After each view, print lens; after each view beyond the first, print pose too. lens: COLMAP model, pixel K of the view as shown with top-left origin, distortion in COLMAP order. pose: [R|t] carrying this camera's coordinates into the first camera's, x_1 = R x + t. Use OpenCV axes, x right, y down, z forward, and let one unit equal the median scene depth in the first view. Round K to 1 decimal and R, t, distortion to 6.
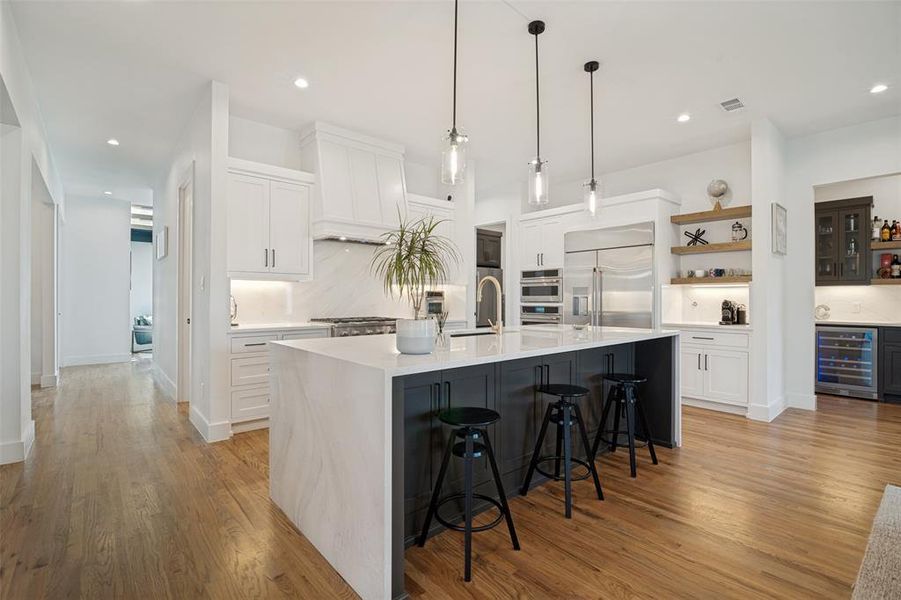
lens RADIAL K [[419.8, 0, 449.0], [0, 419.8, 293.5], [0, 0, 1]] dist [-0.015022, 0.000576]
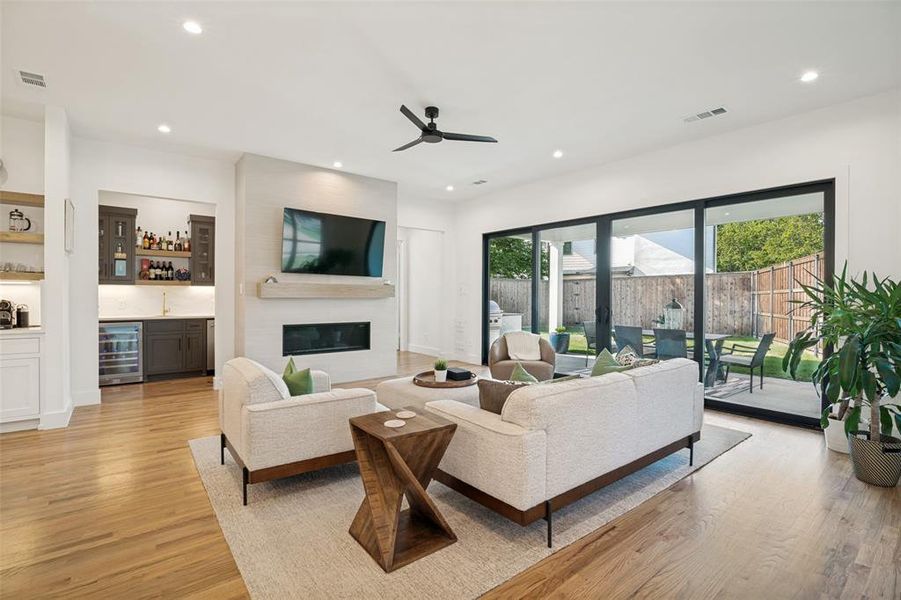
lens RADIAL K [[419.8, 0, 450.5], [0, 419.8, 298.4], [0, 0, 1]] dist [-0.015022, 0.000576]
pose [[0.037578, -0.011303, 0.999230, -0.124083], [-0.011547, 0.999864, 0.011745, -0.006906], [-0.999227, -0.011979, 0.037443, 0.066492]]
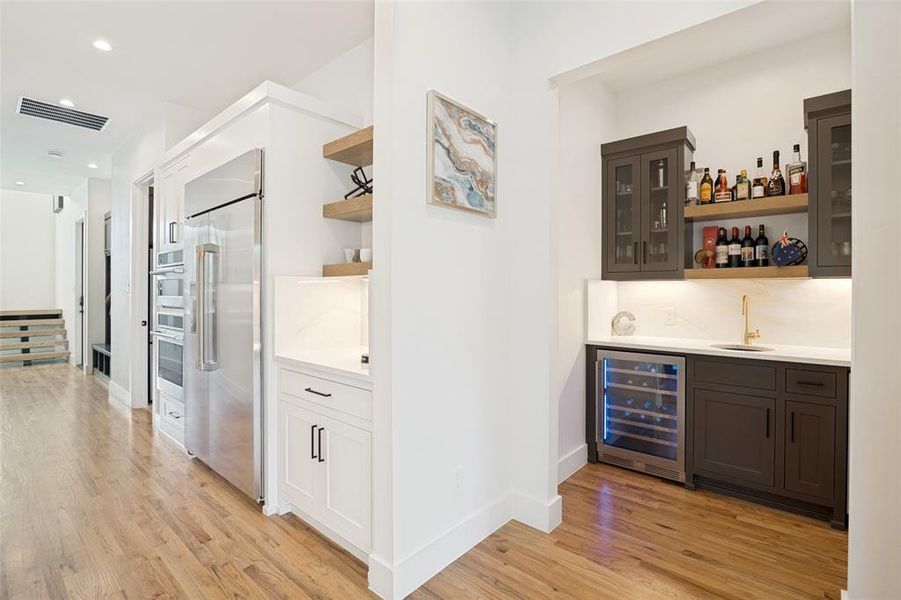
lens RADIAL K [[419.8, 0, 458.1], [0, 419.8, 287.3], [0, 0, 1]] dist [-0.015022, 0.000576]
pose [[0.990039, 0.001768, 0.140784, 0.632118], [-0.001927, 0.999998, 0.000991, -0.009437], [-0.140782, -0.001252, 0.990040, 0.468253]]
